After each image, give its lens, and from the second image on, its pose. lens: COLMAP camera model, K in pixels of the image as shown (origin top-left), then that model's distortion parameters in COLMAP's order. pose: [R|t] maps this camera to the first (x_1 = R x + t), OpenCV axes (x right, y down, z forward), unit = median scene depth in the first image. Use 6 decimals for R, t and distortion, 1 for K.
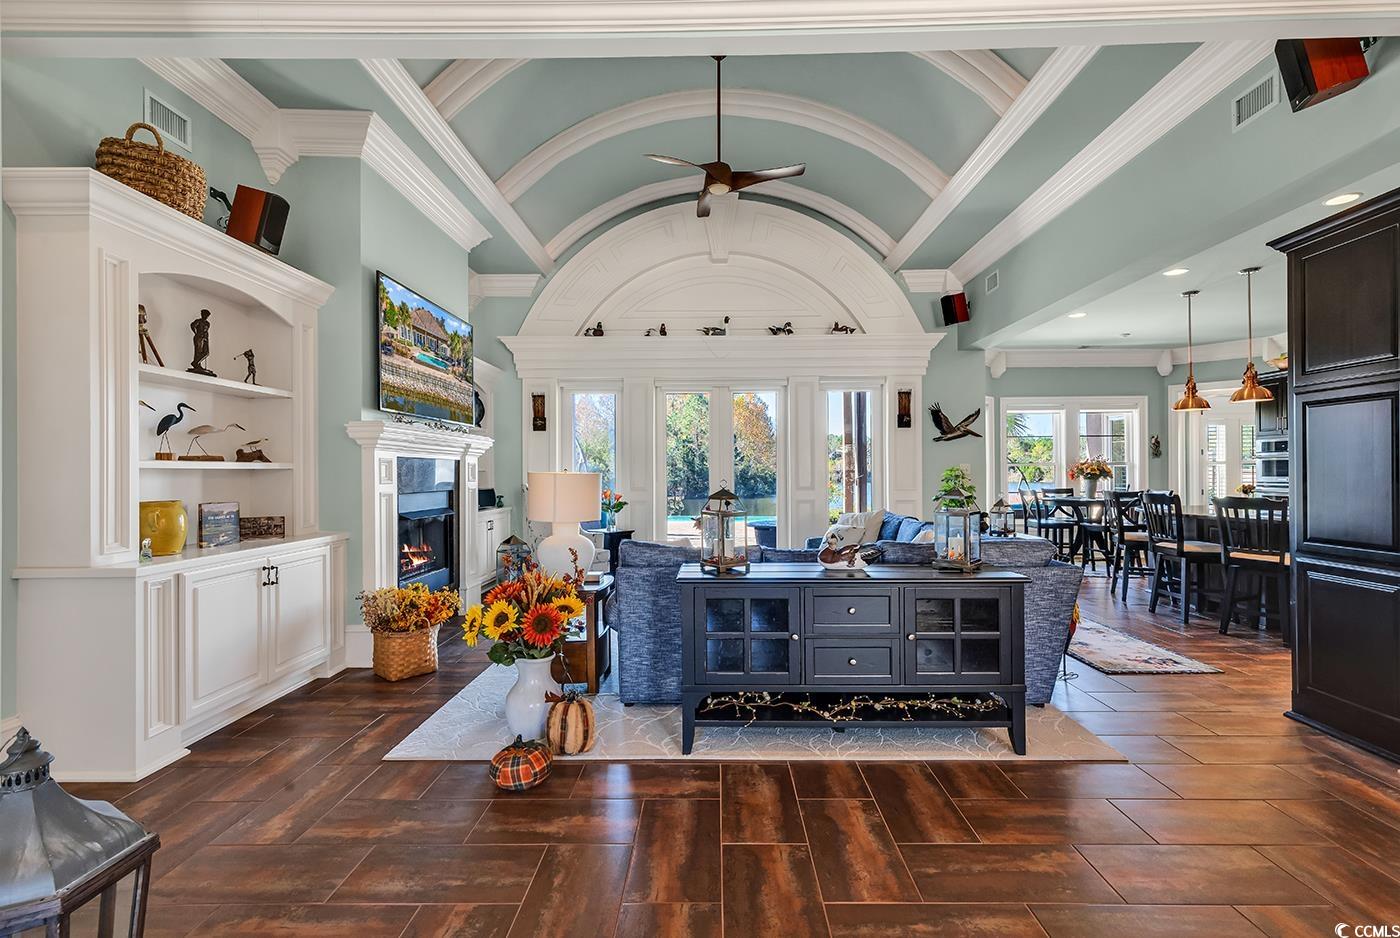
lens RADIAL K [[634.2, 0, 701.7], [0, 634.2, 470.4], [0, 0, 1]] dist [0.000113, -0.000064]
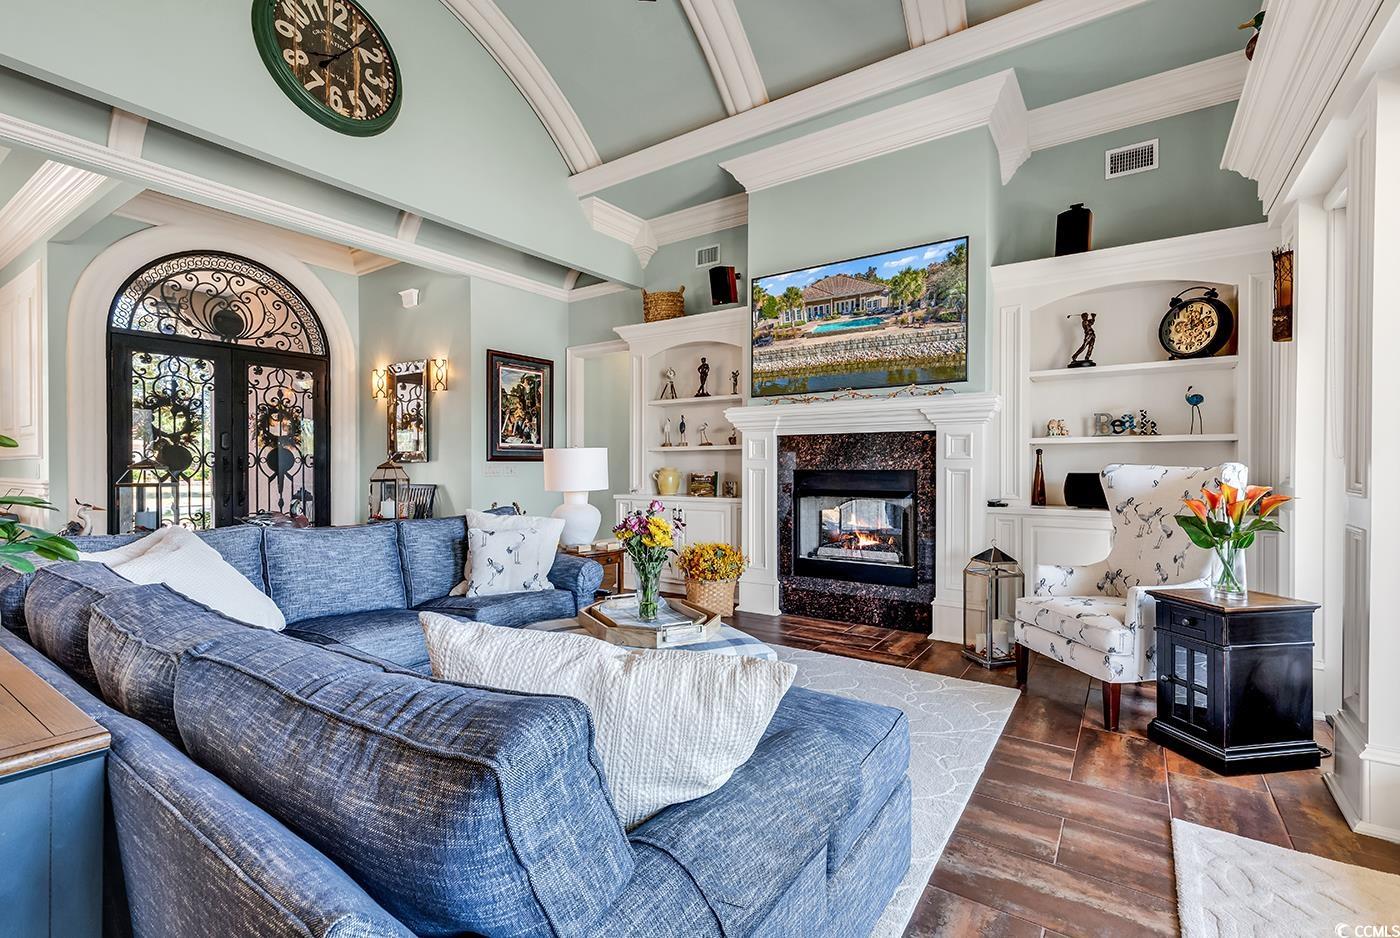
lens RADIAL K [[640.9, 0, 699.3], [0, 640.9, 441.3], [0, 0, 1]] dist [0.002178, -0.000060]
pose [[-0.533457, -0.027688, -0.845374, 0.495176], [0.007847, 0.999259, -0.037680, 0.028310], [0.845791, -0.026734, -0.532845, 1.413150]]
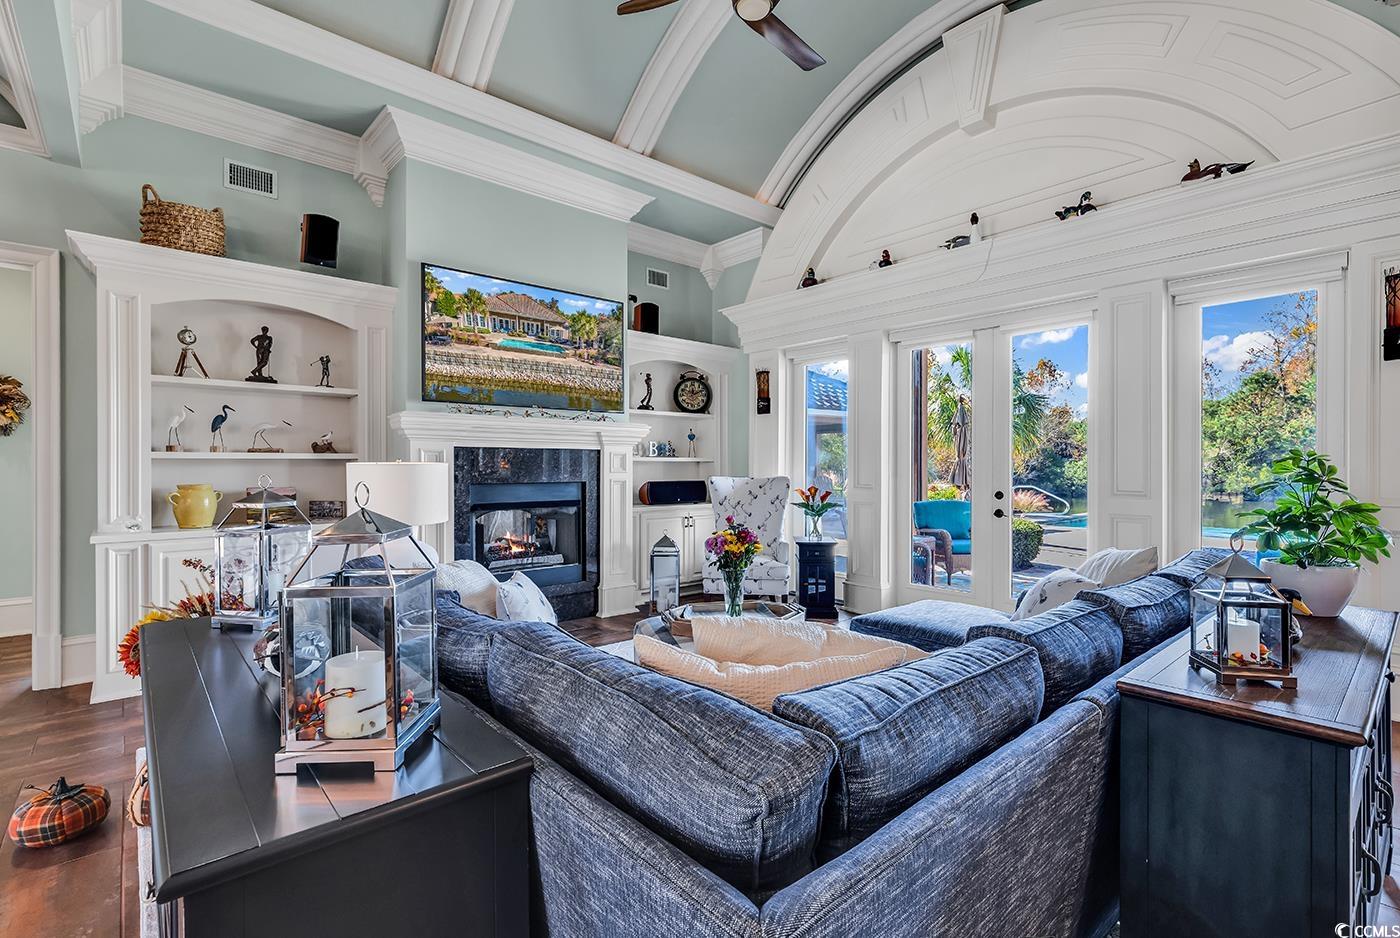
lens RADIAL K [[634.2, 0, 701.7], [0, 634.2, 470.4], [0, 0, 1]] dist [0.000113, -0.000064]
pose [[0.678435, 0.009603, -0.734597, 0.490137], [0.000096, 0.999913, 0.013160, 0.002524], [0.734660, -0.008999, 0.678376, 0.583368]]
